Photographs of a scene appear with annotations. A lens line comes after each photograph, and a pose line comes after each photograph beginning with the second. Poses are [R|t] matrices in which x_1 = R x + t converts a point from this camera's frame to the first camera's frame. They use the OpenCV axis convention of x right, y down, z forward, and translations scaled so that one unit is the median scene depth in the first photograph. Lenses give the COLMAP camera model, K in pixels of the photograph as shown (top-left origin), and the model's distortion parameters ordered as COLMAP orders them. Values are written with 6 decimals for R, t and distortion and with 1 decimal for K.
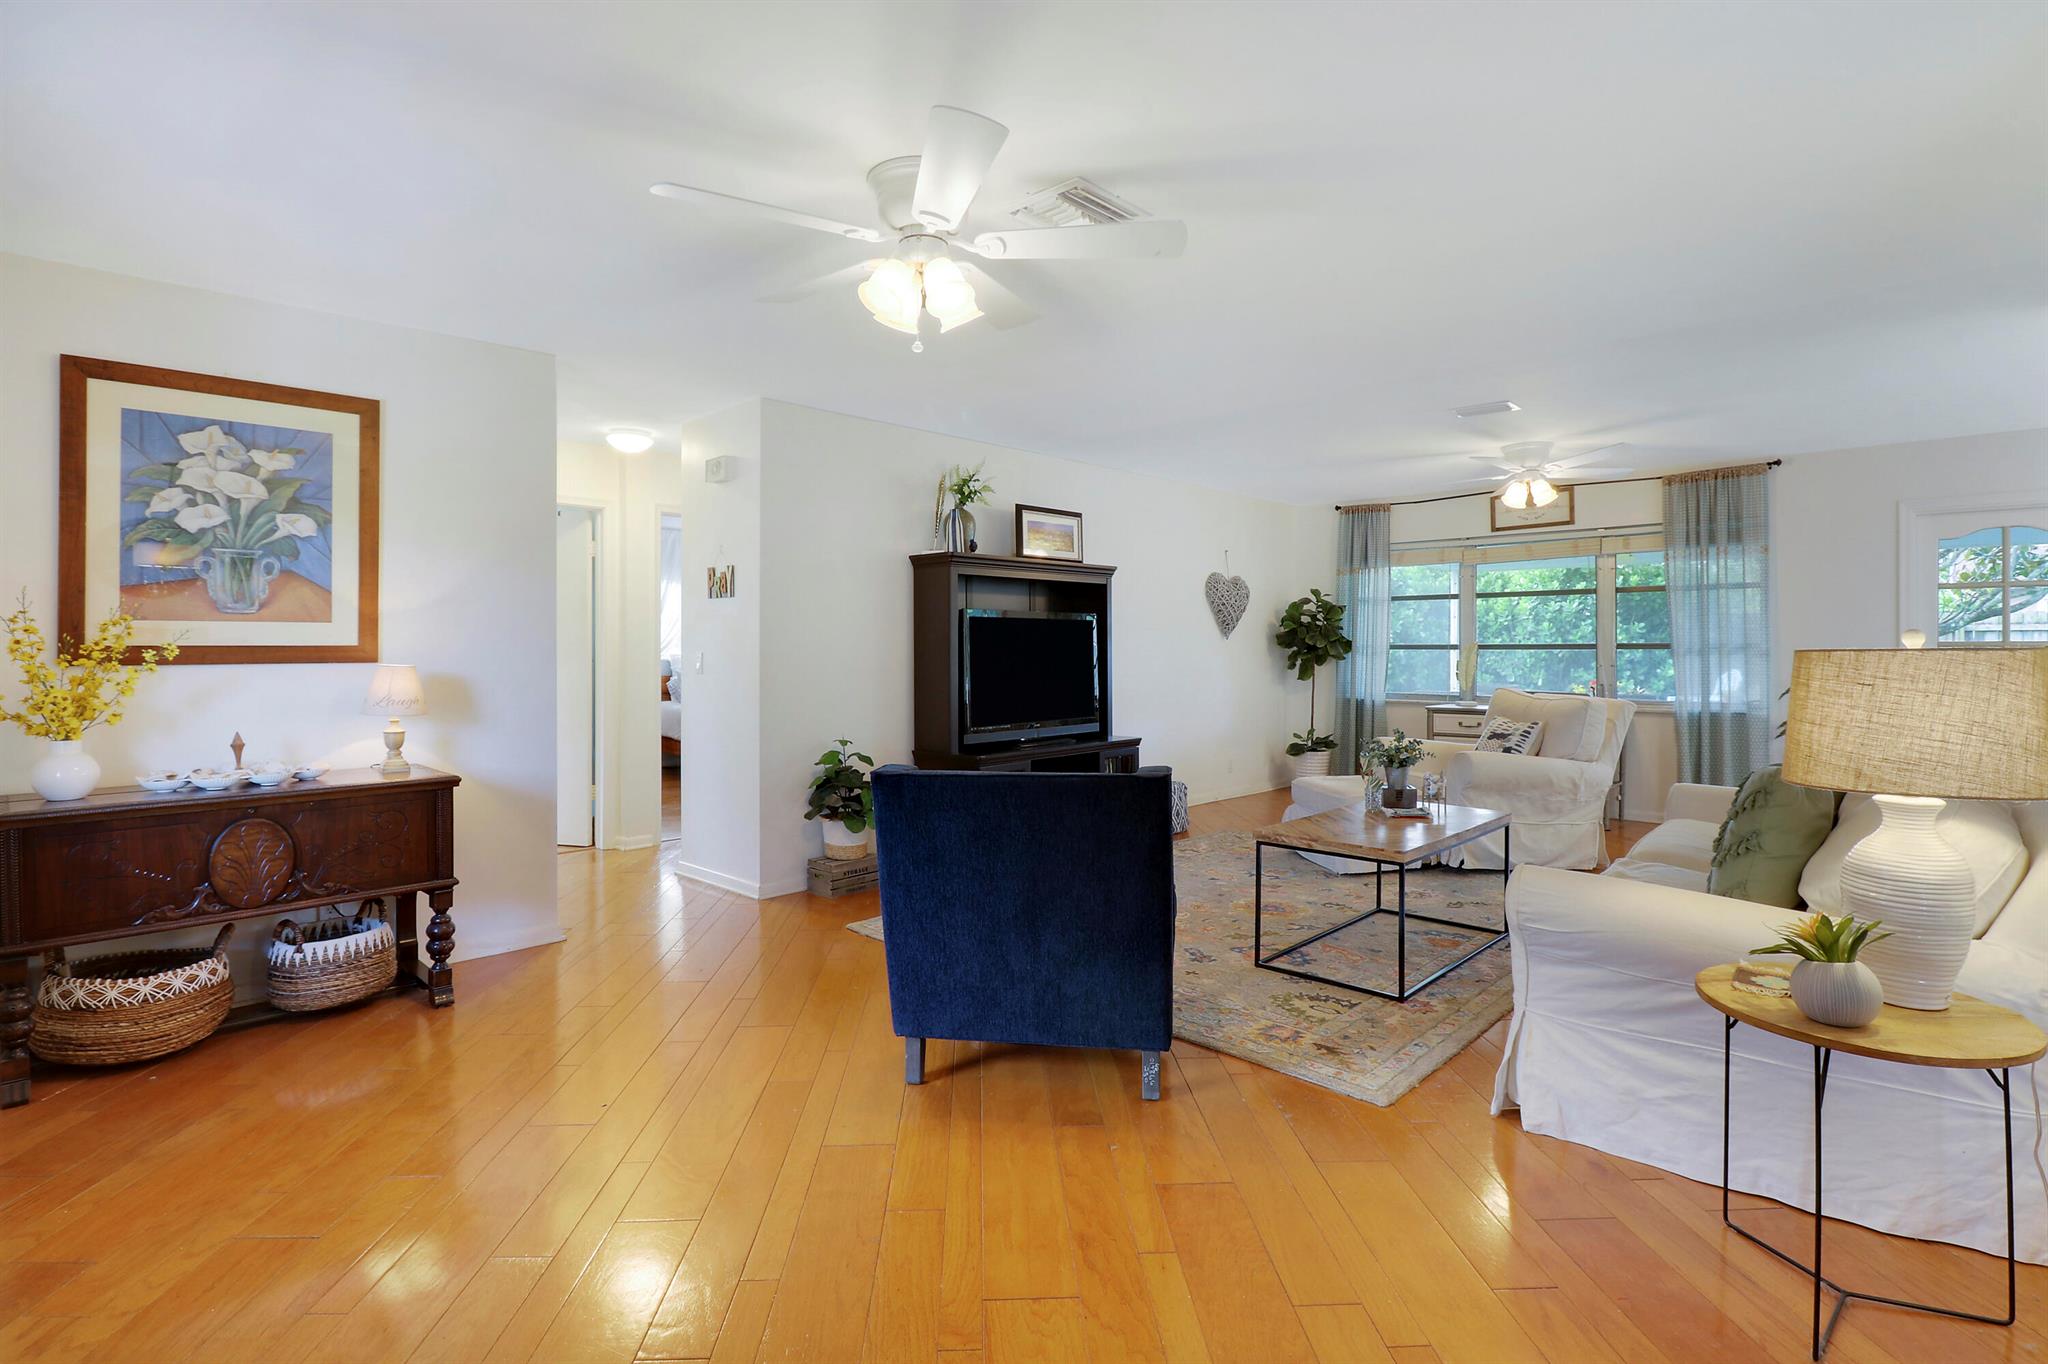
lens RADIAL K [[1013.9, 0, 1030.8], [0, 1013.9, 635.1], [0, 0, 1]] dist [-0.001933, 0.000329]
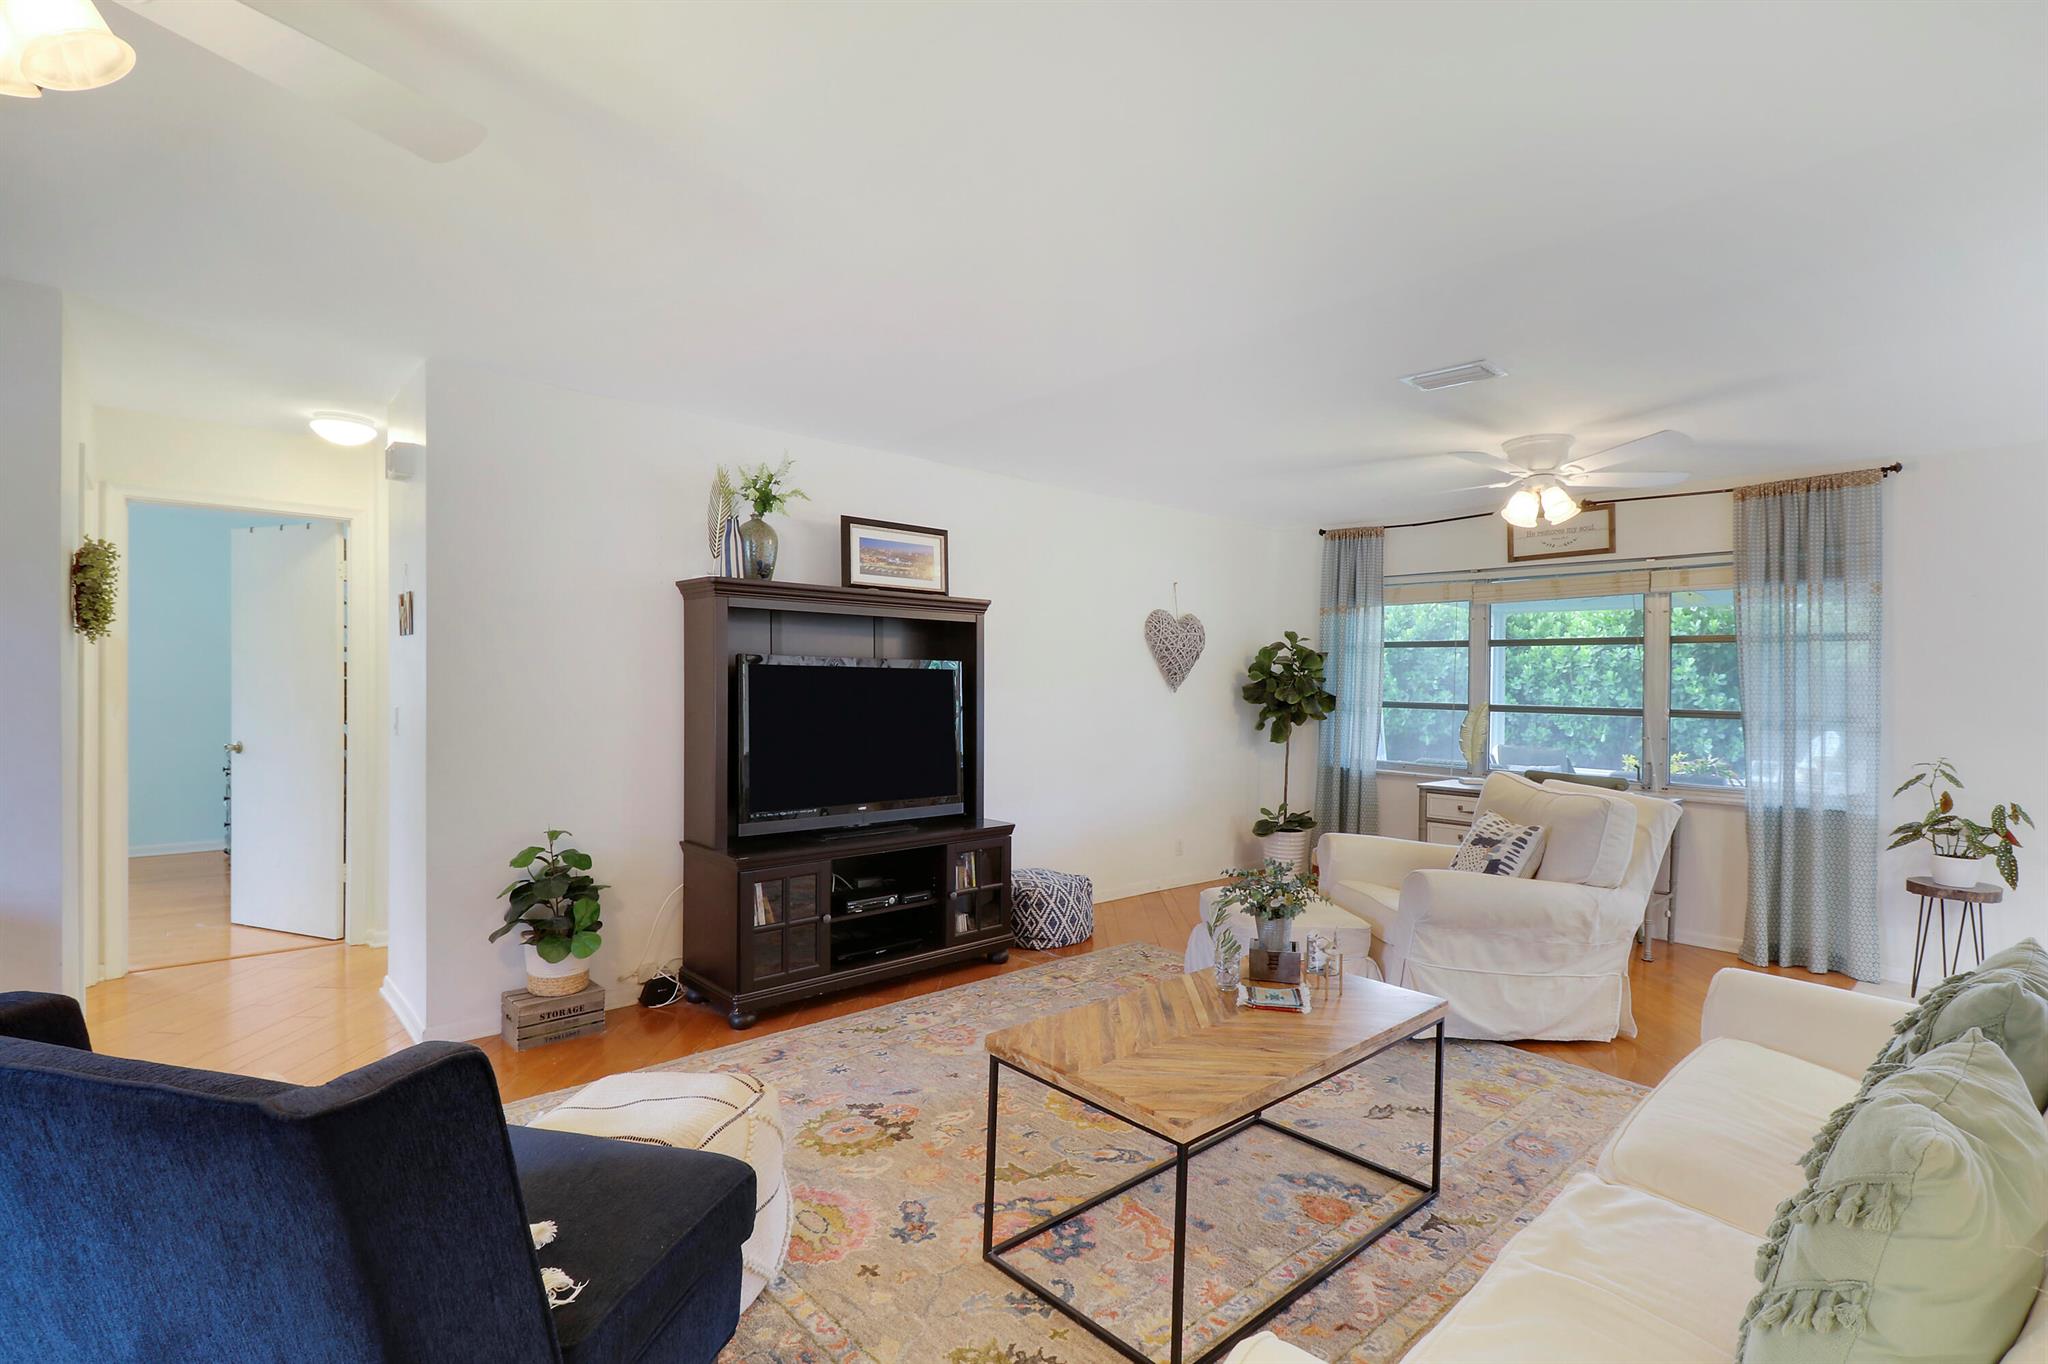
lens RADIAL K [[1011.1, 0, 1035.5], [0, 1011.1, 668.9], [0, 0, 1]] dist [-0.000021, -0.001336]
pose [[0.997910, 0.017649, -0.062165, 0.160242], [-0.017655, 0.999844, 0.000460, -0.015438], [0.062163, 0.000639, 0.998066, 0.227472]]
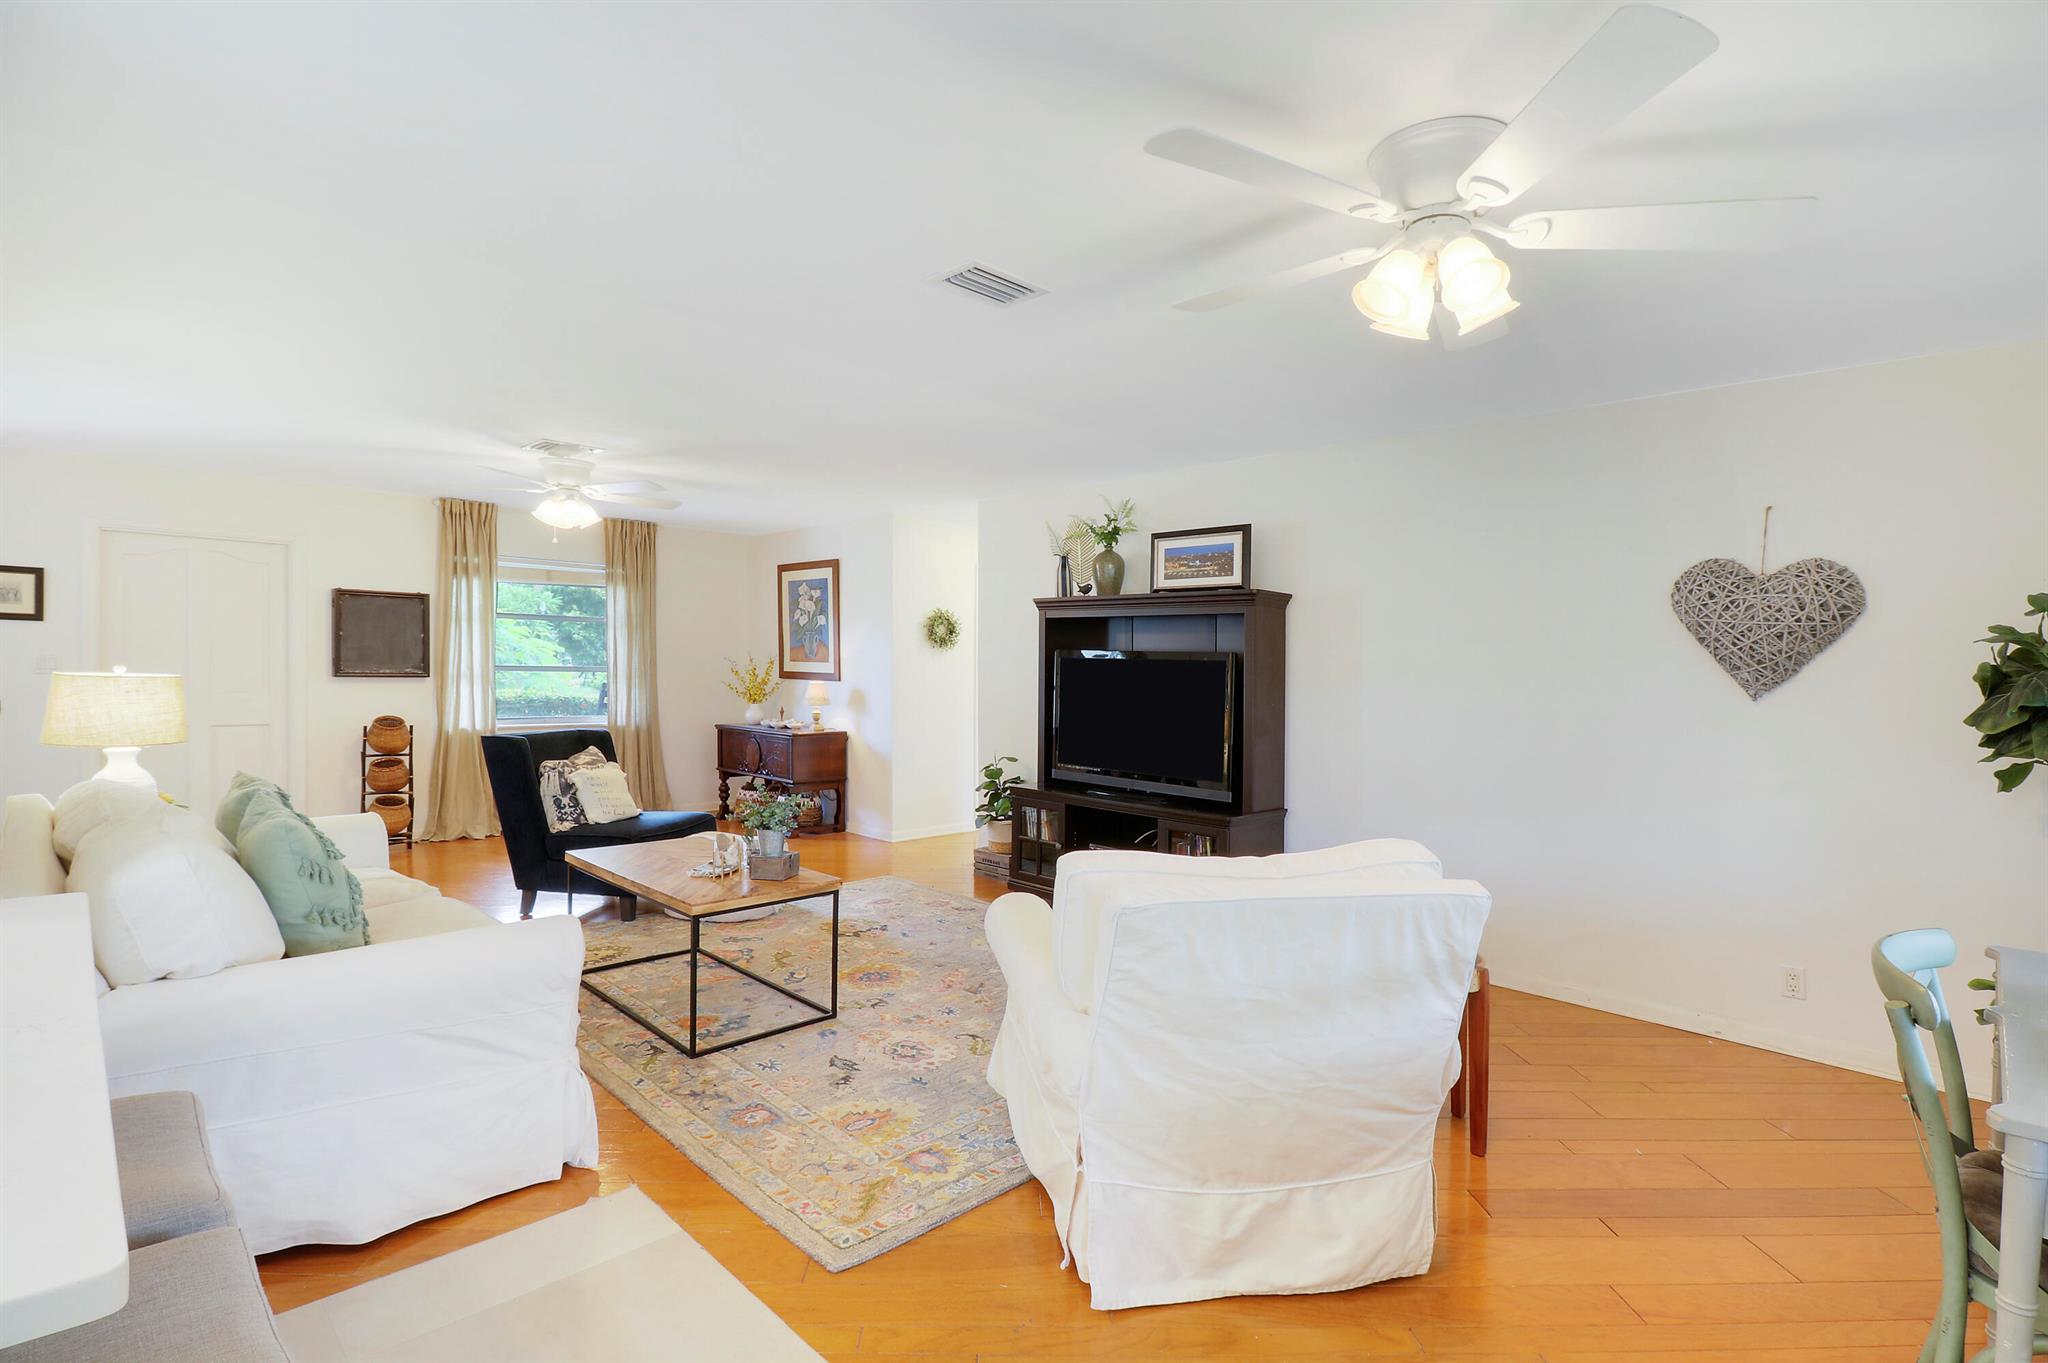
lens RADIAL K [[1011.1, 0, 1035.5], [0, 1011.1, 668.4], [0, 0, 1]] dist [-0.000021, -0.001336]
pose [[-0.050531, 0.006542, -0.998701, 0.803599], [-0.012299, 0.999899, 0.007172, -0.011452], [0.998647, 0.012645, -0.050445, 0.840573]]
